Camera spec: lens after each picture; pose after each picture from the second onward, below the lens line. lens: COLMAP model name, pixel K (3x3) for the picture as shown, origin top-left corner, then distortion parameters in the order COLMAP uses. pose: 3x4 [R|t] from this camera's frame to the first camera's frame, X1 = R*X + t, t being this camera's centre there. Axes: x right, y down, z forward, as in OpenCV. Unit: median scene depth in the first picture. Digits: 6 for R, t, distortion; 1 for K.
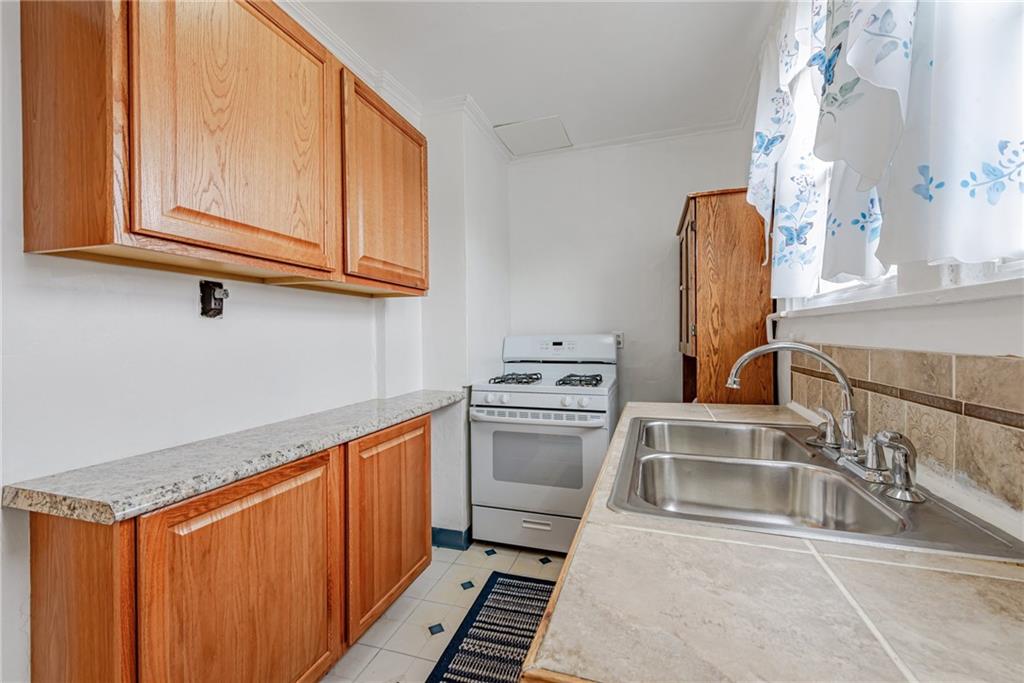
lens RADIAL K [[421.4, 0, 523.7], [0, 421.4, 337.9], [0, 0, 1]] dist [0.017635, -0.000087]
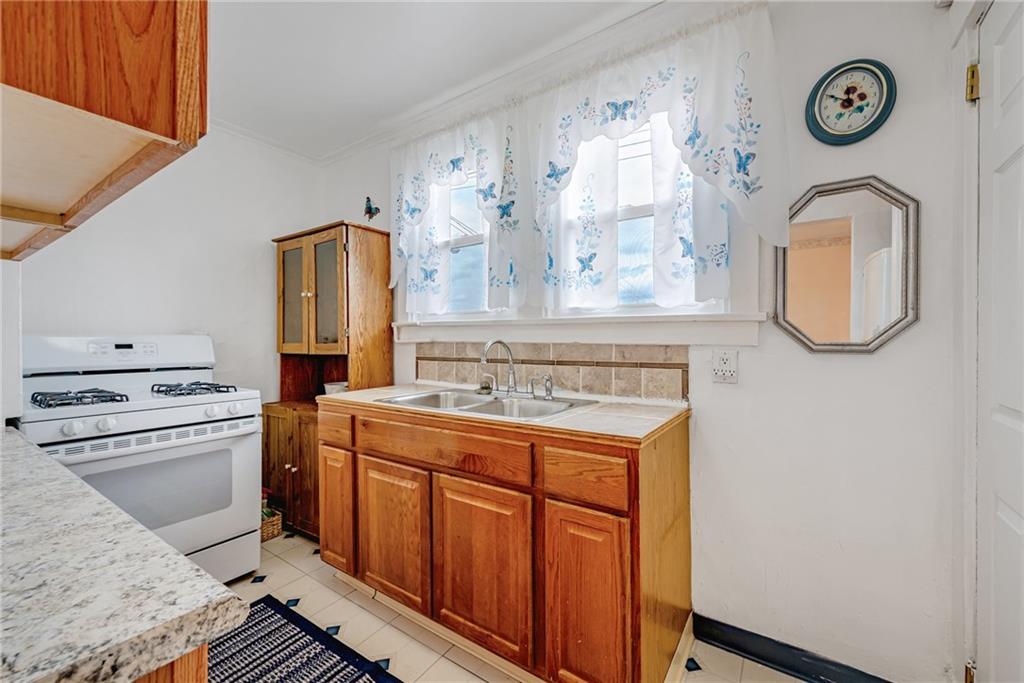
lens RADIAL K [[408.6, 0, 513.2], [0, 408.6, 344.0], [0, 0, 1]] dist [0.002740, -0.000255]
pose [[0.286865, -0.000433, 0.957971, -0.616154], [0.003113, 0.999995, -0.000480, 0.017838], [-0.957966, 0.003120, 0.286865, 0.204170]]
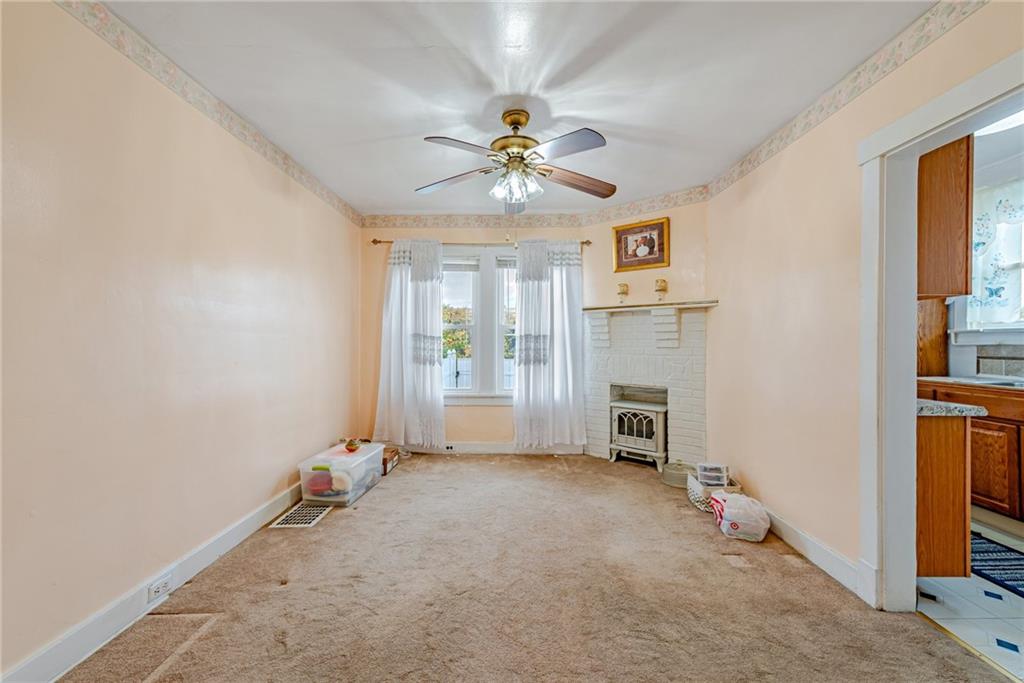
lens RADIAL K [[408.6, 0, 513.2], [0, 408.6, 344.0], [0, 0, 1]] dist [0.002740, -0.000255]
pose [[0.951970, 0.008831, 0.306065, -1.793900], [-0.007068, 0.999951, -0.006867, 0.032512], [-0.306111, 0.004374, 0.951986, -0.147018]]
